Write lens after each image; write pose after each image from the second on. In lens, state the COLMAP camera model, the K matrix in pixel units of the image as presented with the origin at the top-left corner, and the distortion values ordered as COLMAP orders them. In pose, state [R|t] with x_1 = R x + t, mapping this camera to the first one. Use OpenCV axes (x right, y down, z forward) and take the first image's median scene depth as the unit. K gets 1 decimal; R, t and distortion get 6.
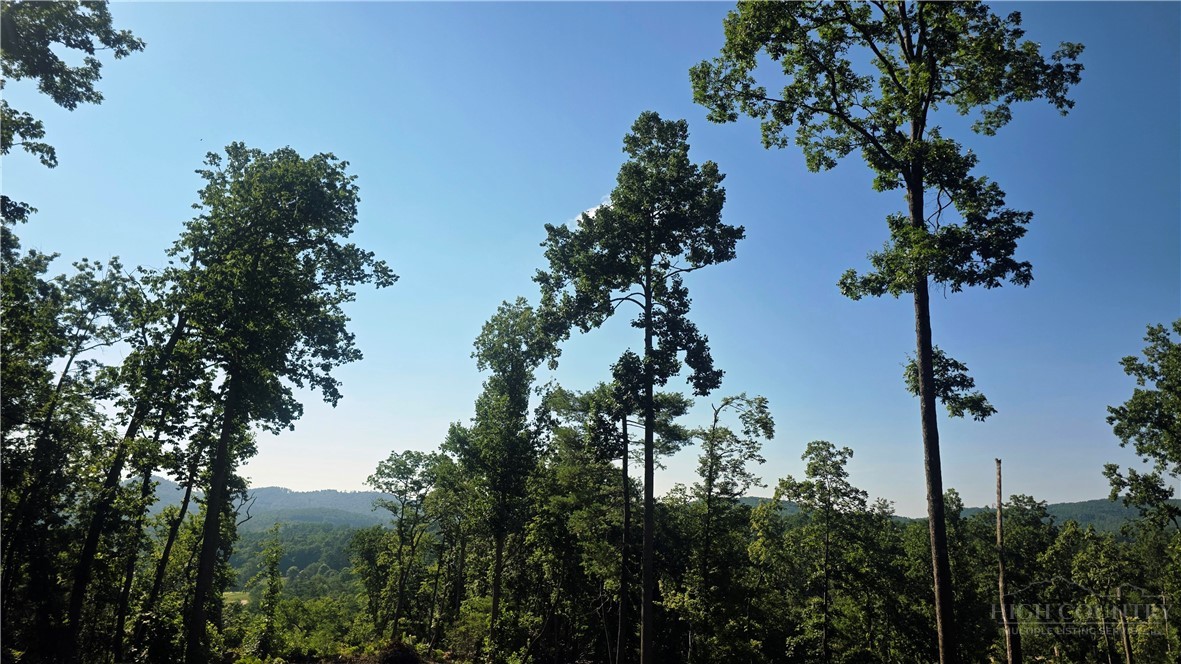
lens RADIAL K [[777.5, 0, 597.2], [0, 777.5, 324.2], [0, 0, 1]] dist [0.056284, -0.059803]
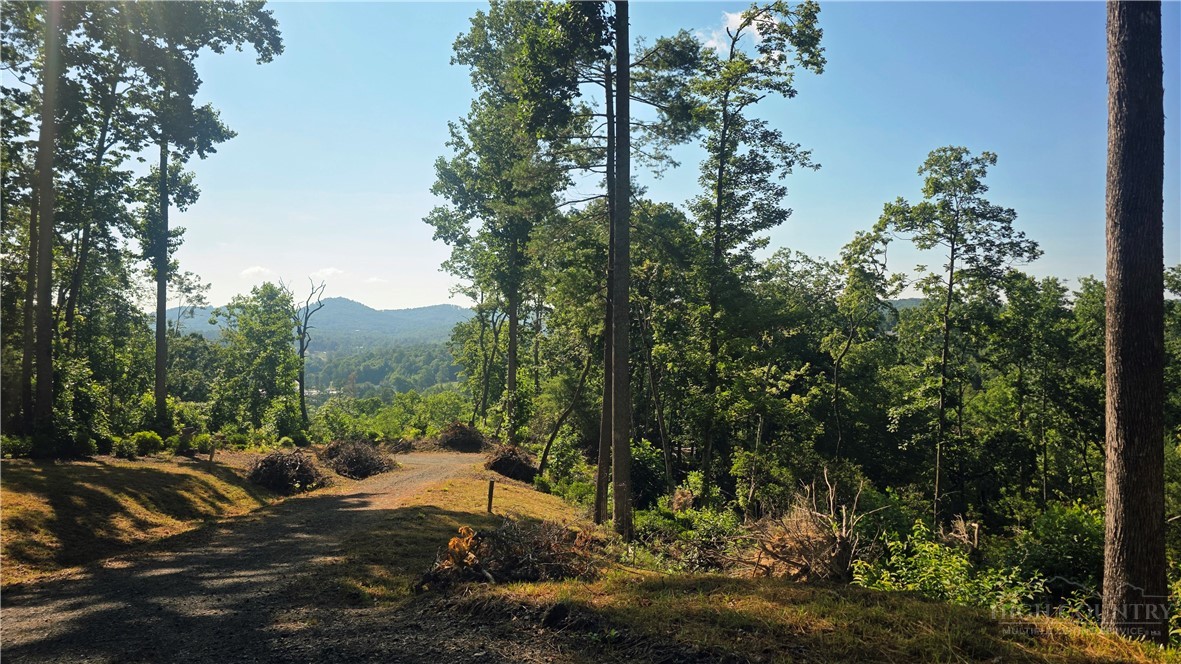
lens RADIAL K [[777.5, 0, 597.2], [0, 777.5, 324.2], [0, 0, 1]] dist [0.056284, -0.059803]
pose [[0.981753, -0.032640, -0.187341, 0.102708], [0.076744, 0.969376, 0.233282, 0.114901], [0.173989, -0.243403, 0.954192, 0.232877]]
